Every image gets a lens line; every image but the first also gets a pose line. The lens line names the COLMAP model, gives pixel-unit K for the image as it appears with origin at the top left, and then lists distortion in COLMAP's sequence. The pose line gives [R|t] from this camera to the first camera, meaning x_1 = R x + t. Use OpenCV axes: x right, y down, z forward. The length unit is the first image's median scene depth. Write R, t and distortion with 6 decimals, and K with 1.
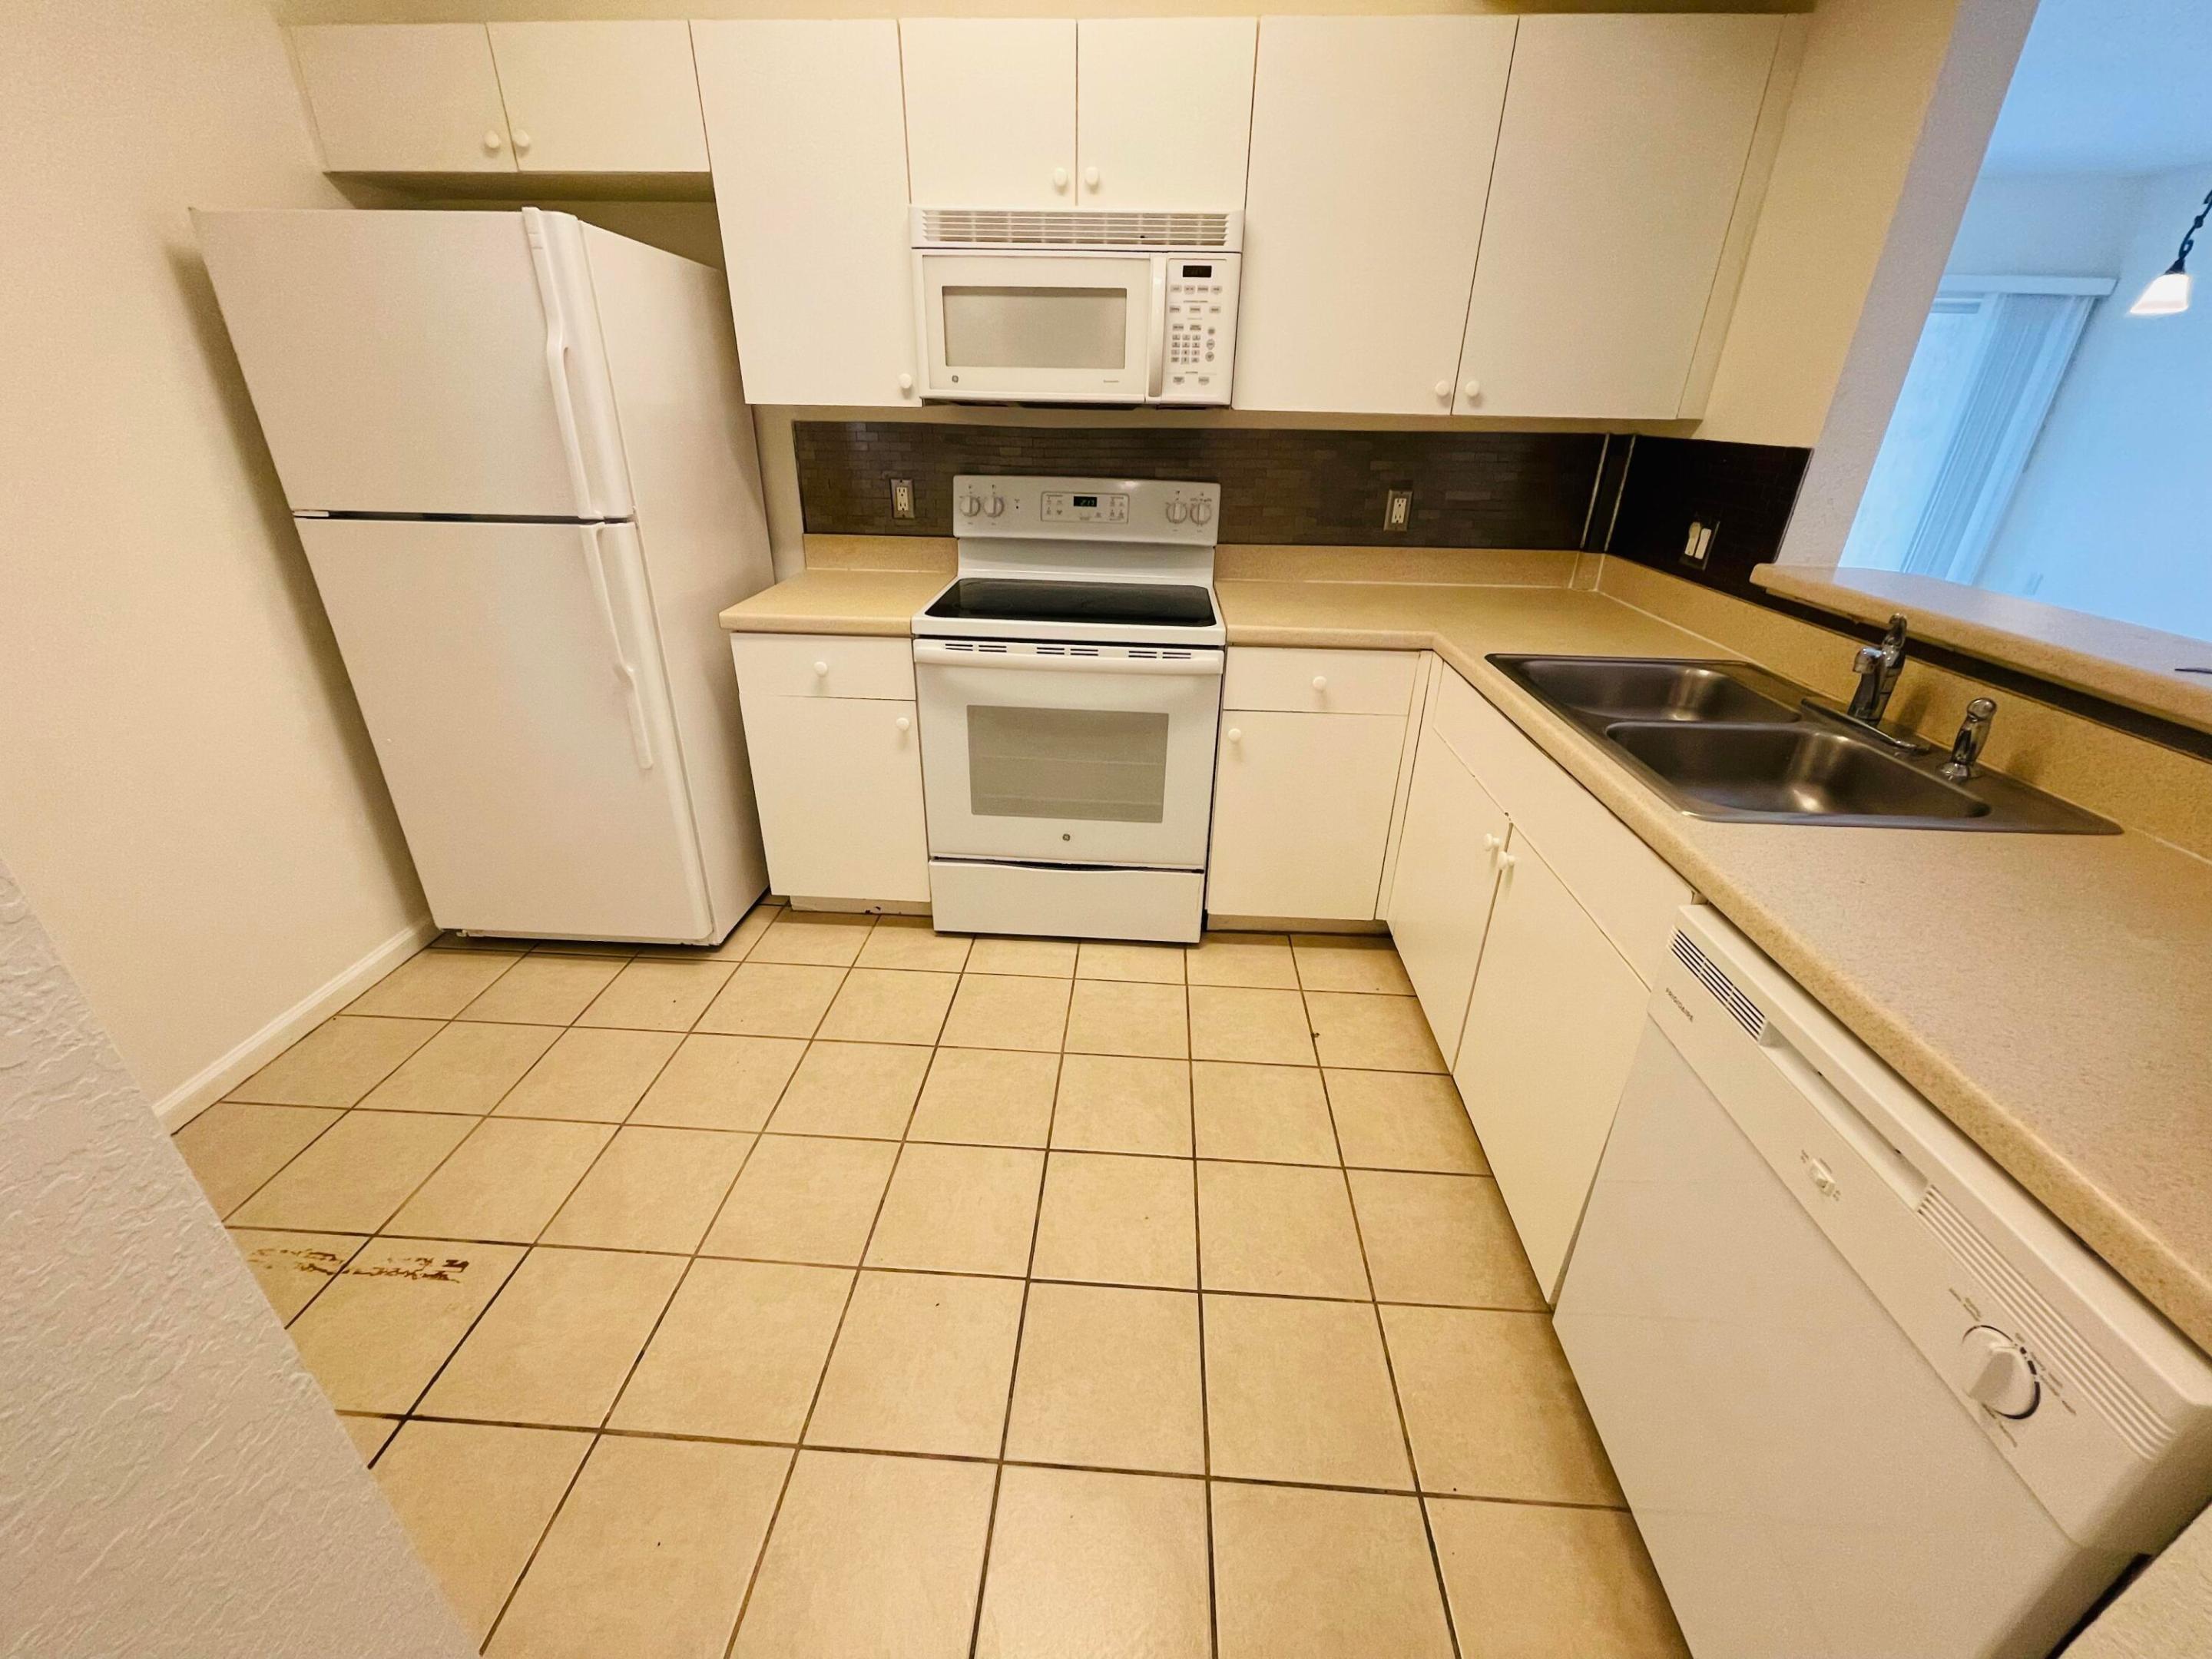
lens RADIAL K [[901.5, 0, 1102.1], [0, 901.5, 834.7], [0, 0, 1]] dist [-0.008322, 0.000813]
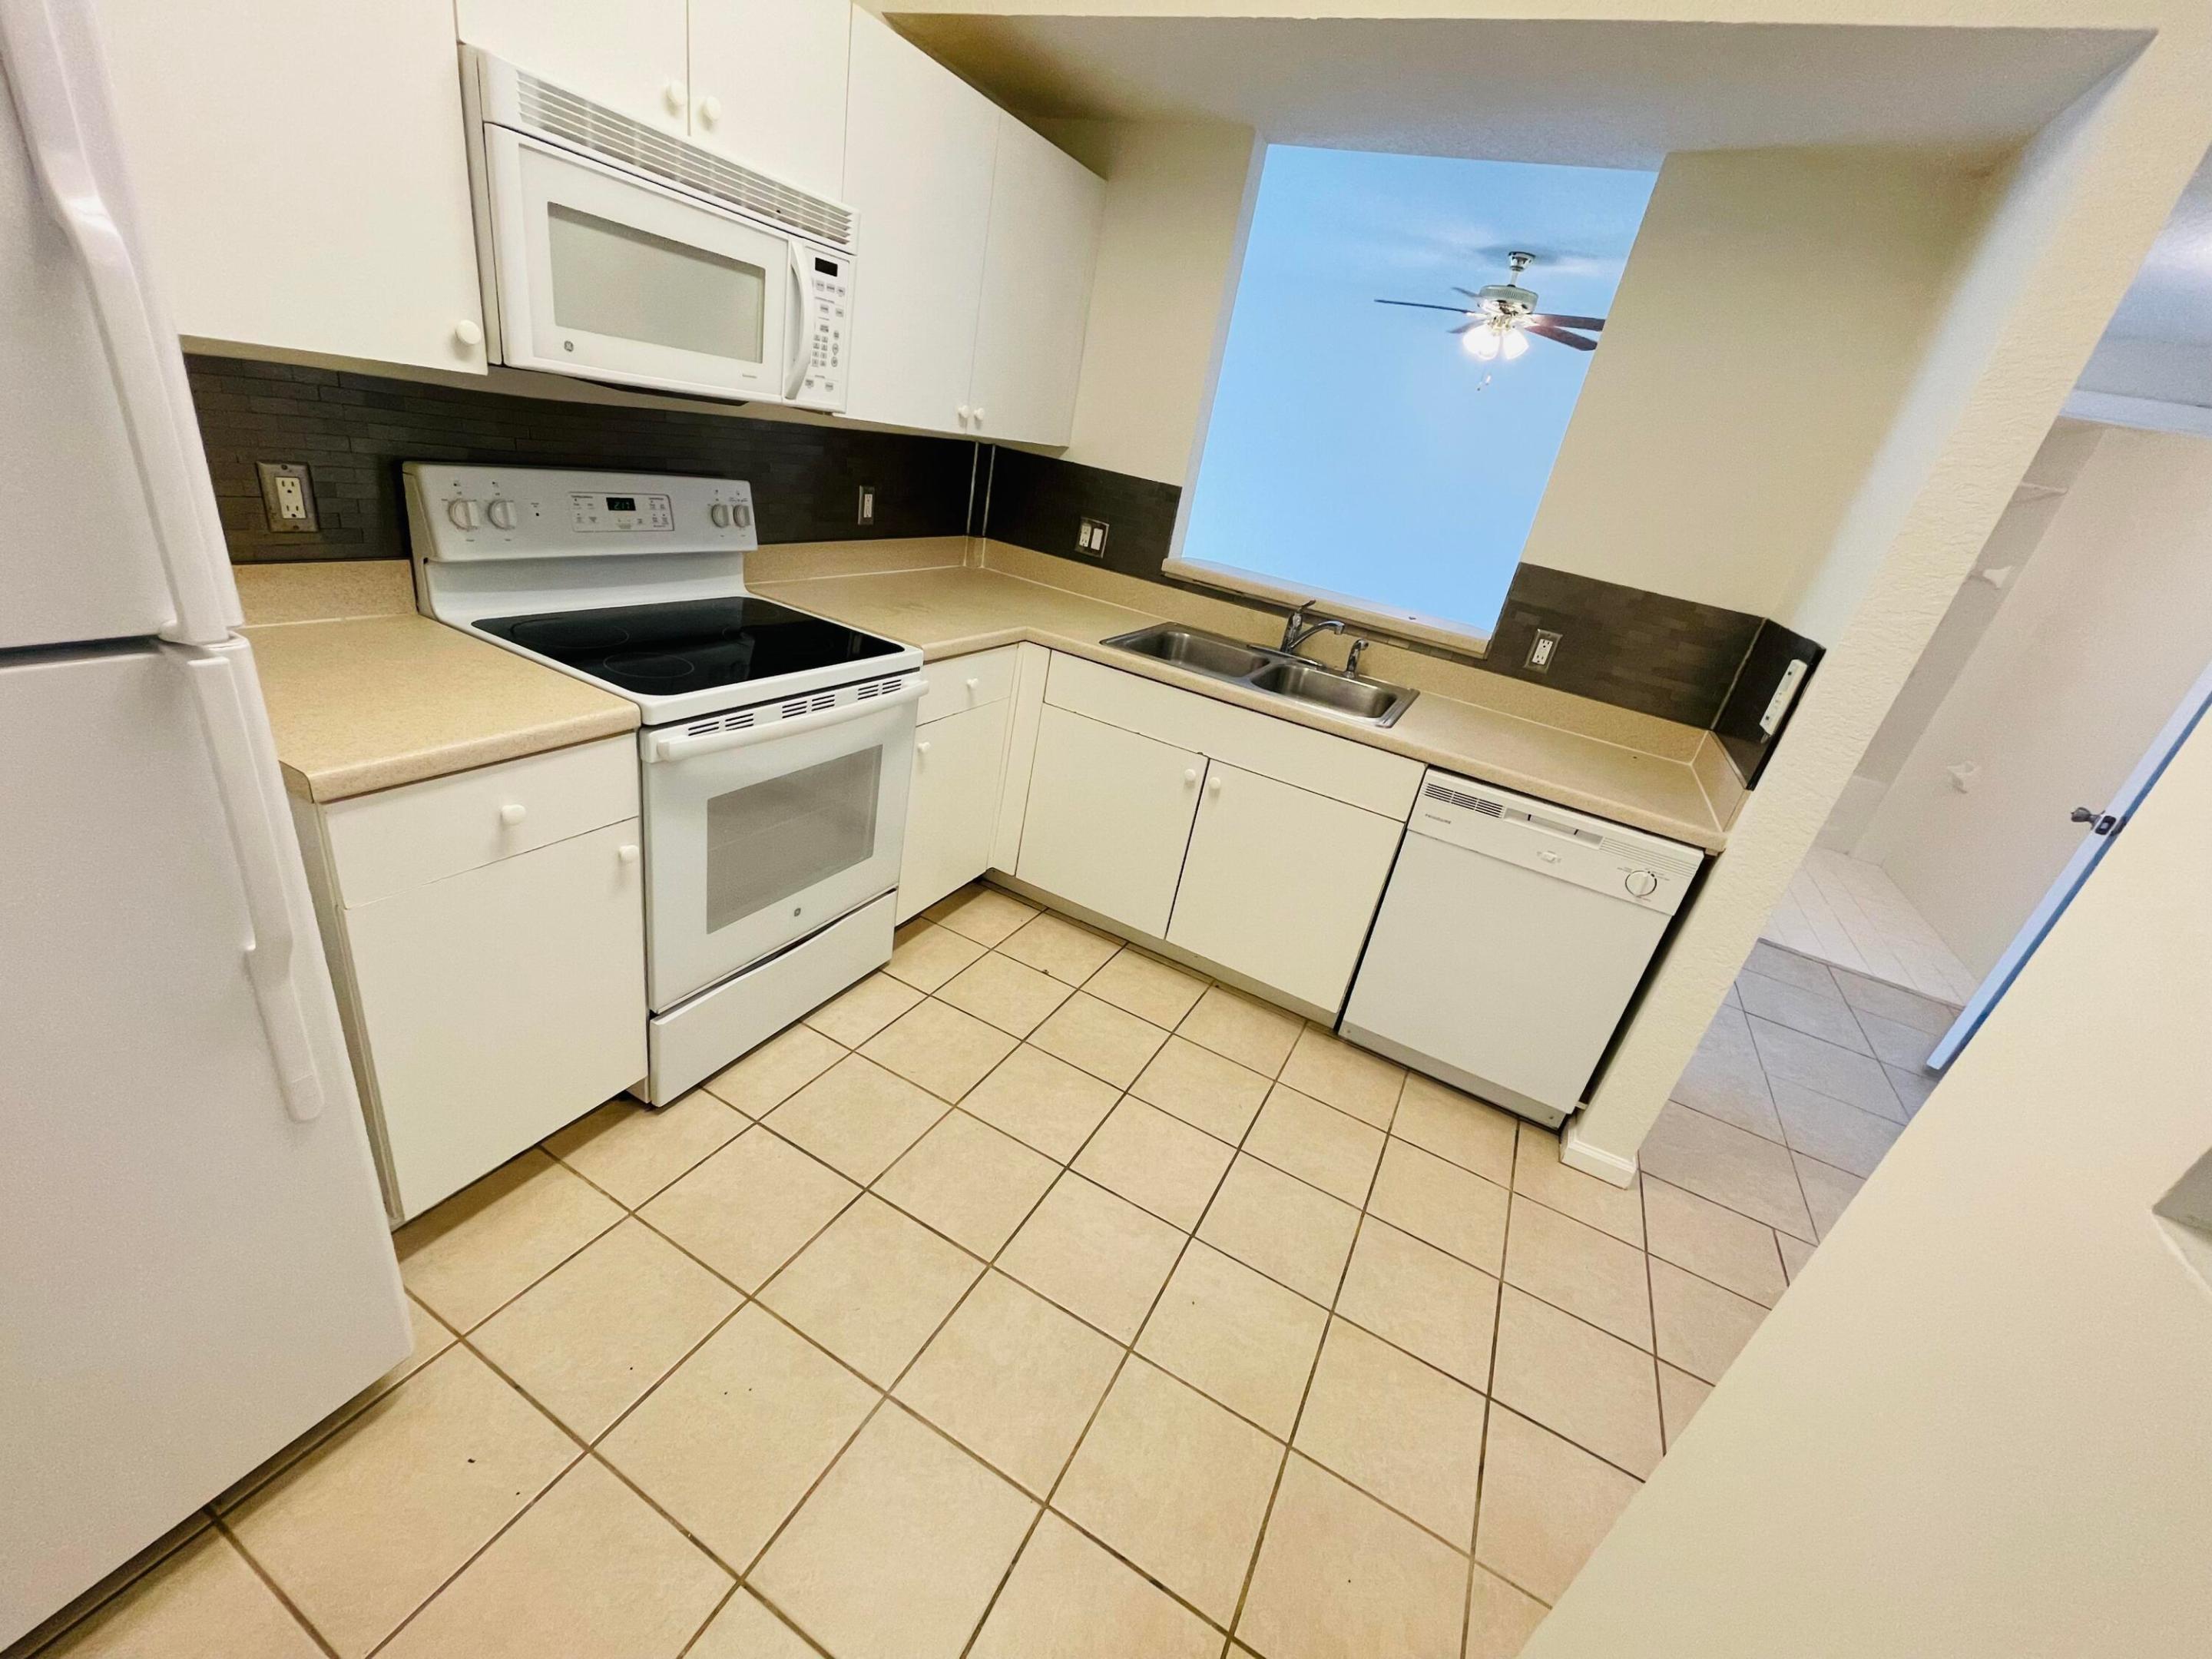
lens RADIAL K [[898.3, 0, 1099.2], [0, 898.3, 834.9], [0, 0, 1]] dist [-0.019904, 0.016744]
pose [[0.400438, -0.334340, 0.853151, -0.715499], [0.237426, 0.937119, 0.255807, -0.245836], [-0.885030, 0.100125, 0.454639, 0.389213]]
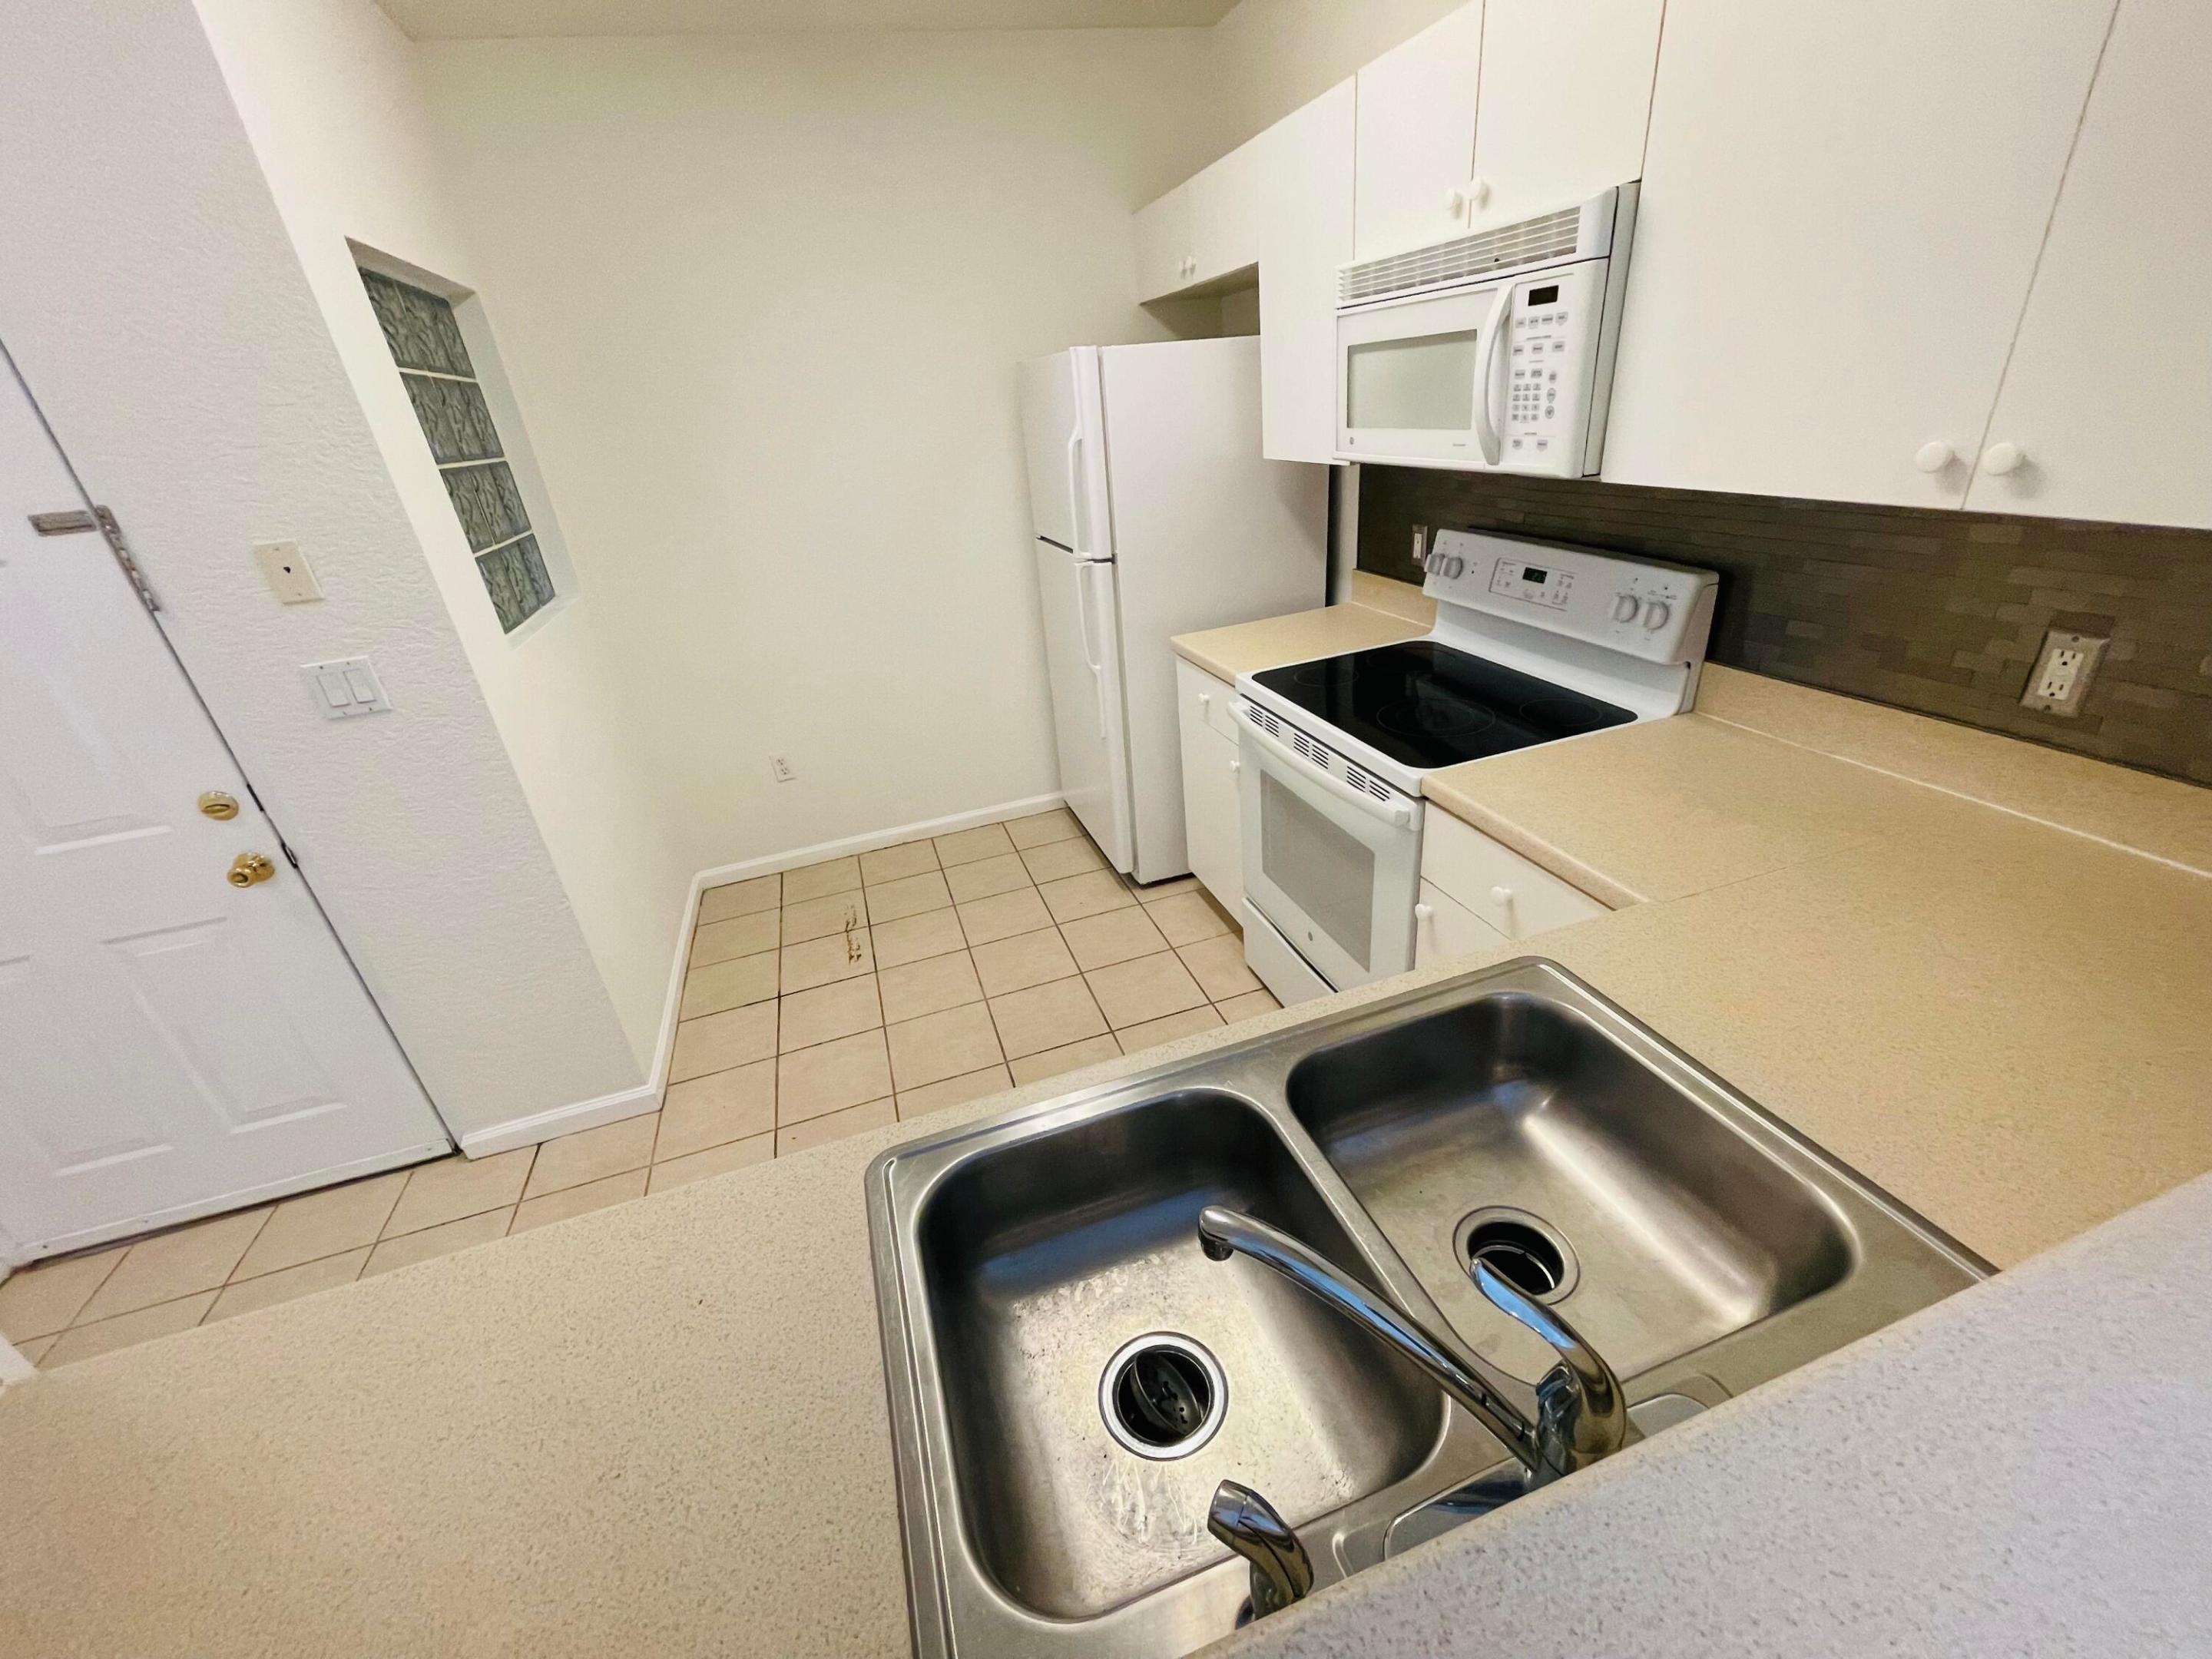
lens RADIAL K [[892.9, 0, 1099.0], [0, 892.9, 830.3], [0, 0, 1]] dist [-0.003540, 0.001357]
pose [[0.351437, 0.368349, -0.860704, 0.714965], [-0.309115, 0.913444, 0.264704, -0.307521], [0.883708, 0.173029, 0.434880, 0.440316]]
